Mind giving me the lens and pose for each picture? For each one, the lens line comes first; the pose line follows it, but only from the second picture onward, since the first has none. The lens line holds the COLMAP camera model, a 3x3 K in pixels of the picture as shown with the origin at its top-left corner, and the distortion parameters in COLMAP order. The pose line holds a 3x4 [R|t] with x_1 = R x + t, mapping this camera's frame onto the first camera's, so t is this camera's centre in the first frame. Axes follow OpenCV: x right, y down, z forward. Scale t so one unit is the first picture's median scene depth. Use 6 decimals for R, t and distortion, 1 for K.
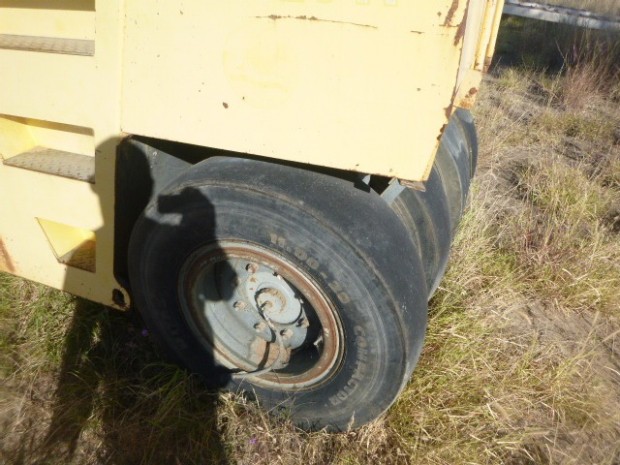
lens RADIAL K [[458.8, 0, 314.2], [0, 458.8, 232.4], [0, 0, 1]] dist [-0.031047, -0.001447]
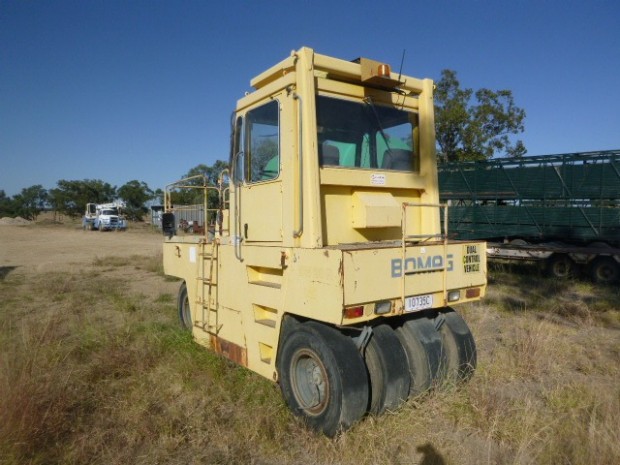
lens RADIAL K [[458.8, 0, 314.2], [0, 458.8, 232.4], [0, 0, 1]] dist [-0.031047, -0.001447]
pose [[0.847618, -0.022844, -0.530115, 1.304055], [-0.248319, 0.865836, -0.434357, 0.570712], [0.468915, 0.499806, 0.728226, -1.354255]]
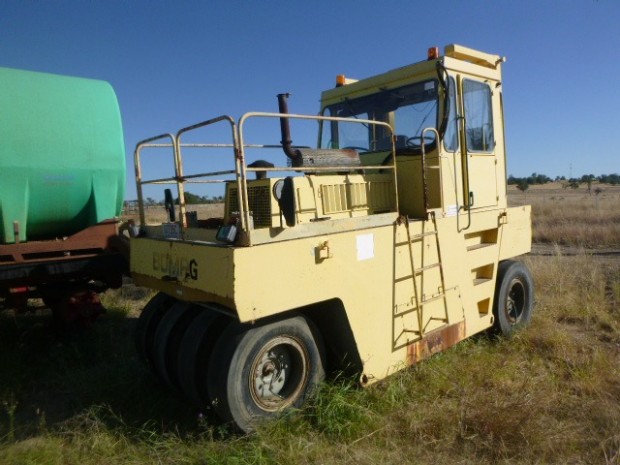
lens RADIAL K [[458.8, 0, 314.2], [0, 458.8, 232.4], [0, 0, 1]] dist [-0.031047, -0.001447]
pose [[0.454267, -0.115273, 0.883376, -4.027275], [0.510847, 0.846075, -0.152292, -0.562769], [-0.729848, 0.520451, 0.443231, 0.219278]]
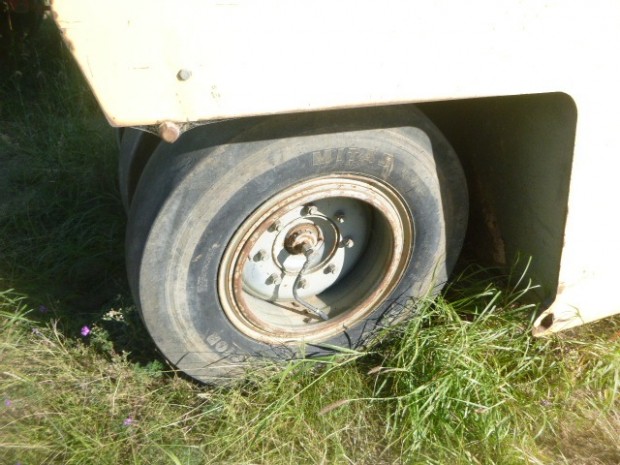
lens RADIAL K [[458.8, 0, 314.2], [0, 458.8, 232.4], [0, 0, 1]] dist [-0.031047, -0.001447]
pose [[0.750817, -0.353223, 0.558128, -2.614457], [0.307912, 0.934739, 0.177353, -0.616102], [-0.584349, 0.038695, 0.810579, 1.050770]]
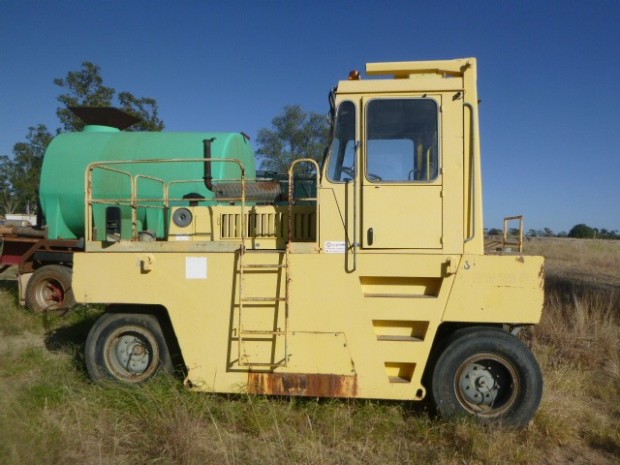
lens RADIAL K [[458.8, 0, 314.2], [0, 458.8, 232.4], [0, 0, 1]] dist [-0.031047, -0.001447]
pose [[0.961727, -0.007888, 0.273897, -1.804441], [0.146840, 0.858772, -0.490865, 0.574457], [-0.231343, 0.512297, 0.827063, -1.469542]]
